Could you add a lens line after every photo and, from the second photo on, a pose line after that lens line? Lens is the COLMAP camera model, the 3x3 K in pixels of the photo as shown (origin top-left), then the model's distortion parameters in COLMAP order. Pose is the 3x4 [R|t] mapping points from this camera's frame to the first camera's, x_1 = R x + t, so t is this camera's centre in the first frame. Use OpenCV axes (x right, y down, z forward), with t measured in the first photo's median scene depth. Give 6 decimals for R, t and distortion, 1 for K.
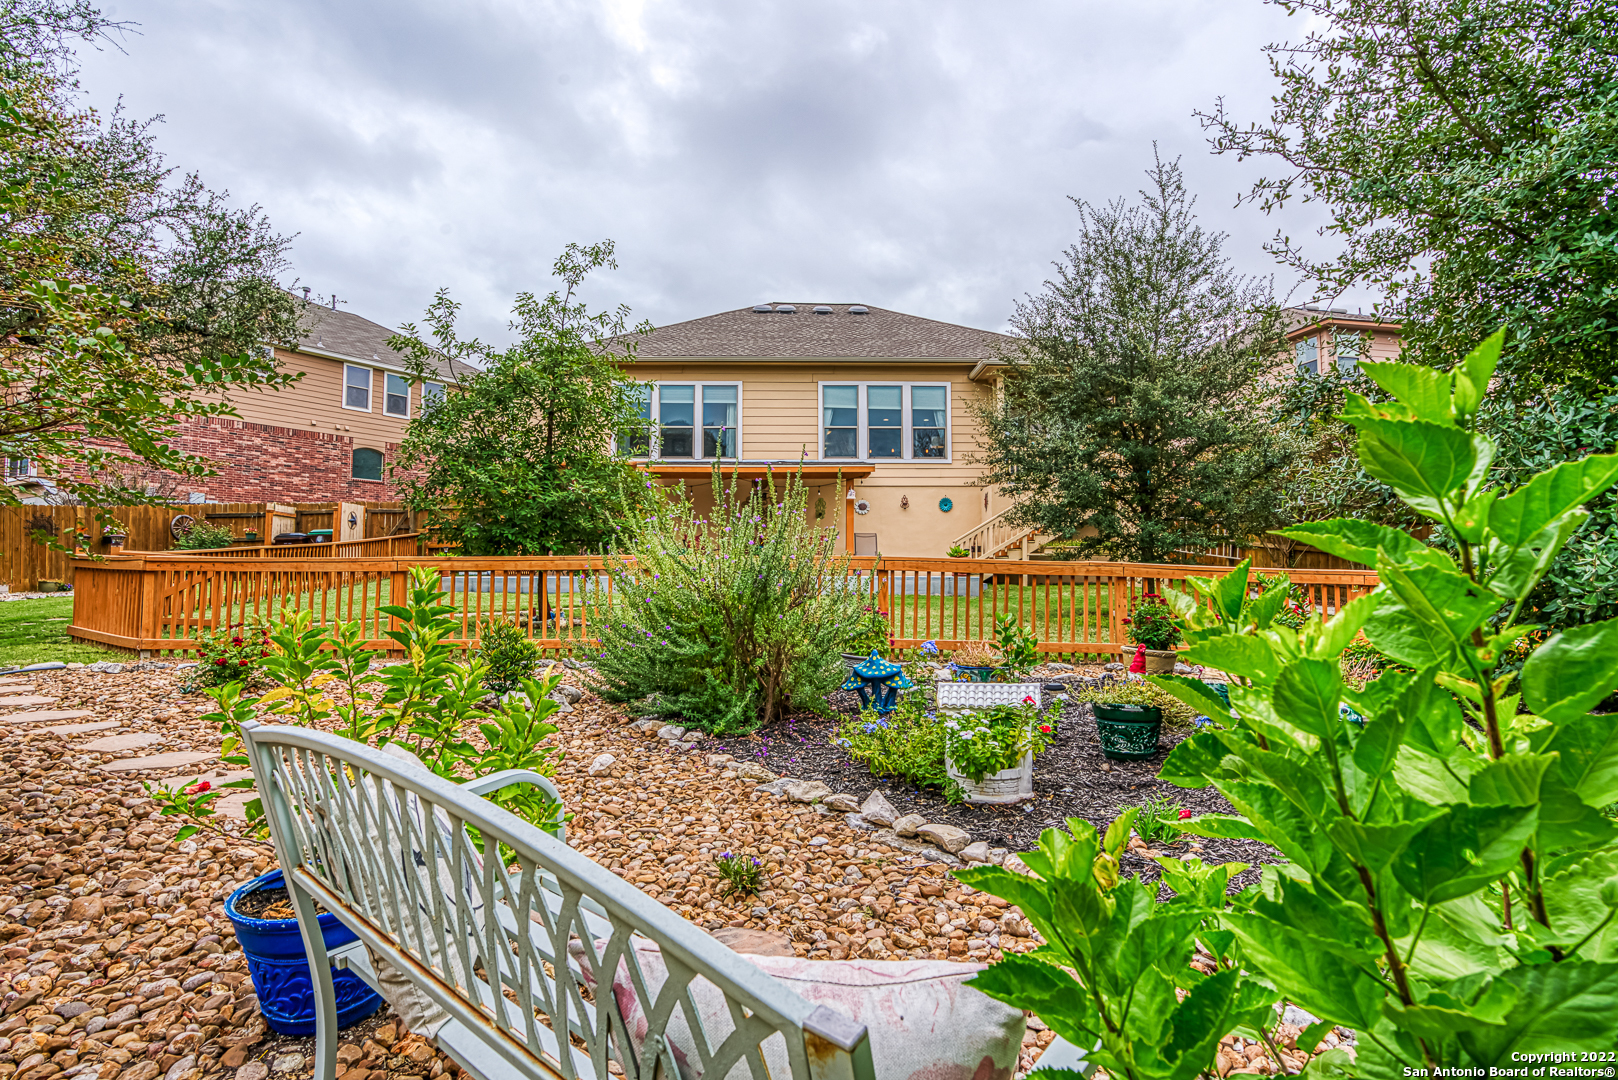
lens RADIAL K [[839.4, 0, 809.0], [0, 839.4, 540.0], [0, 0, 1]] dist [0.000092, -0.000003]
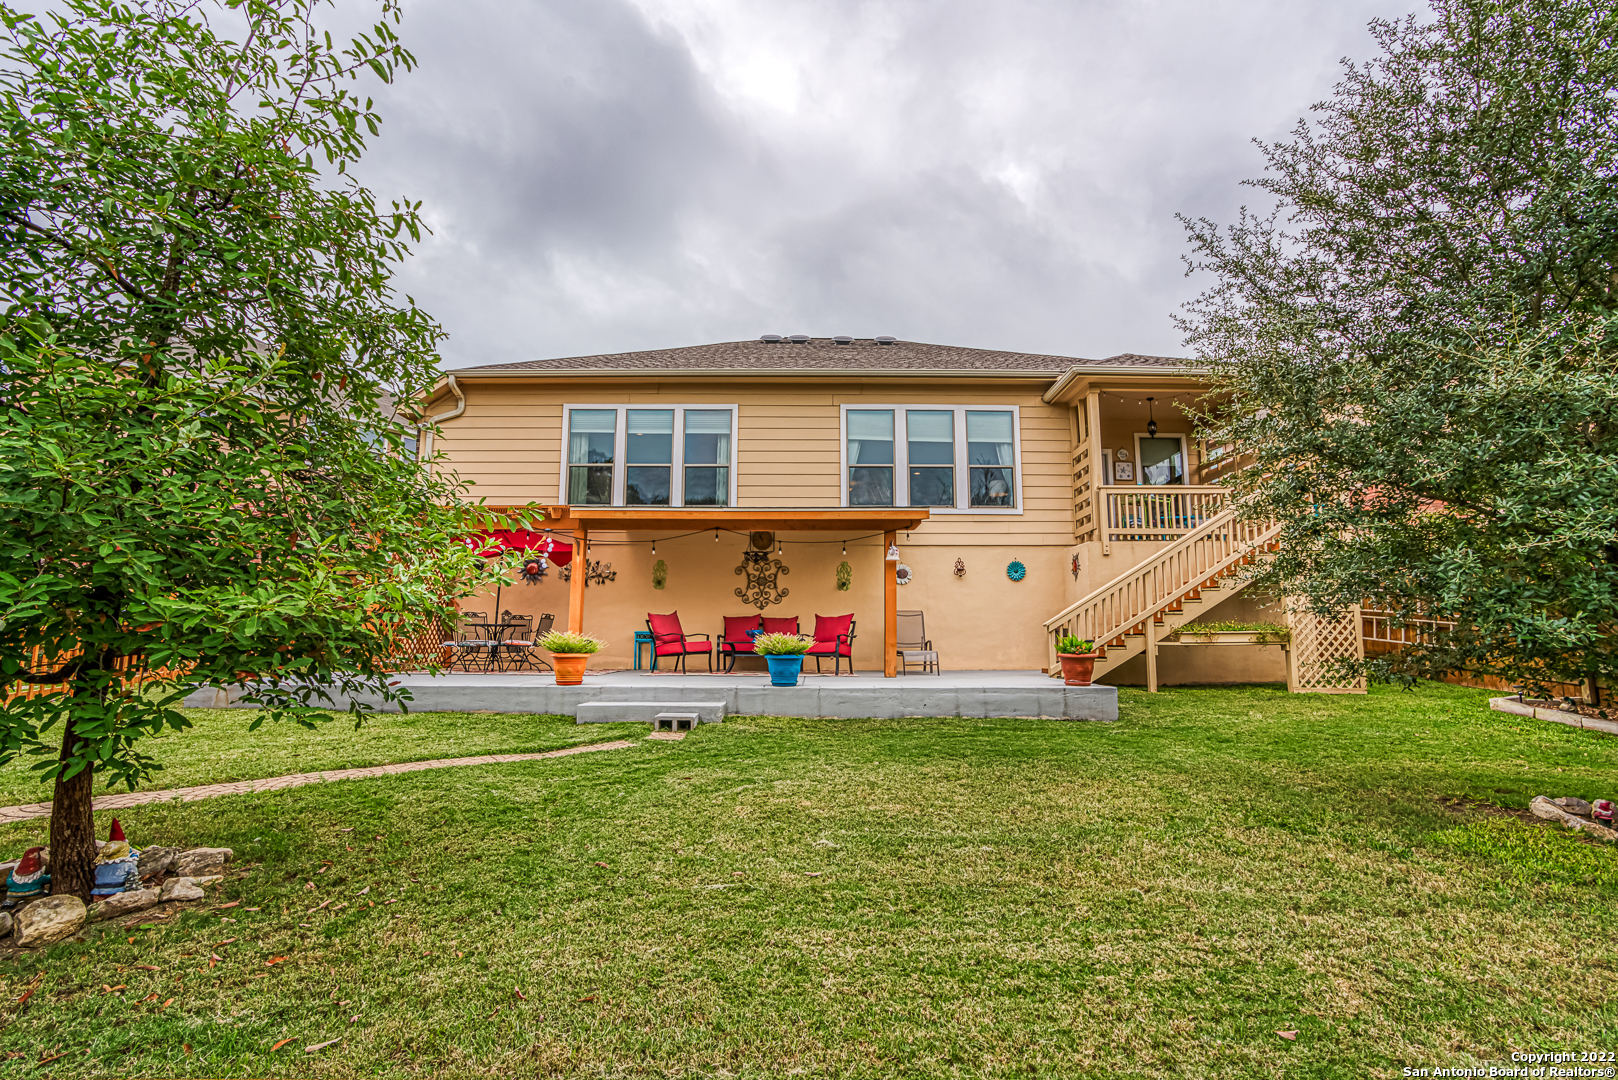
lens RADIAL K [[751.1, 0, 806.6], [0, 751.1, 546.7], [0, 0, 1]] dist [-0.061112, 0.032649]
pose [[0.999750, -0.000066, -0.022348, -0.004127], [-0.001810, 0.996475, -0.083875, -0.008450], [0.022275, 0.083894, 0.996226, 0.351170]]
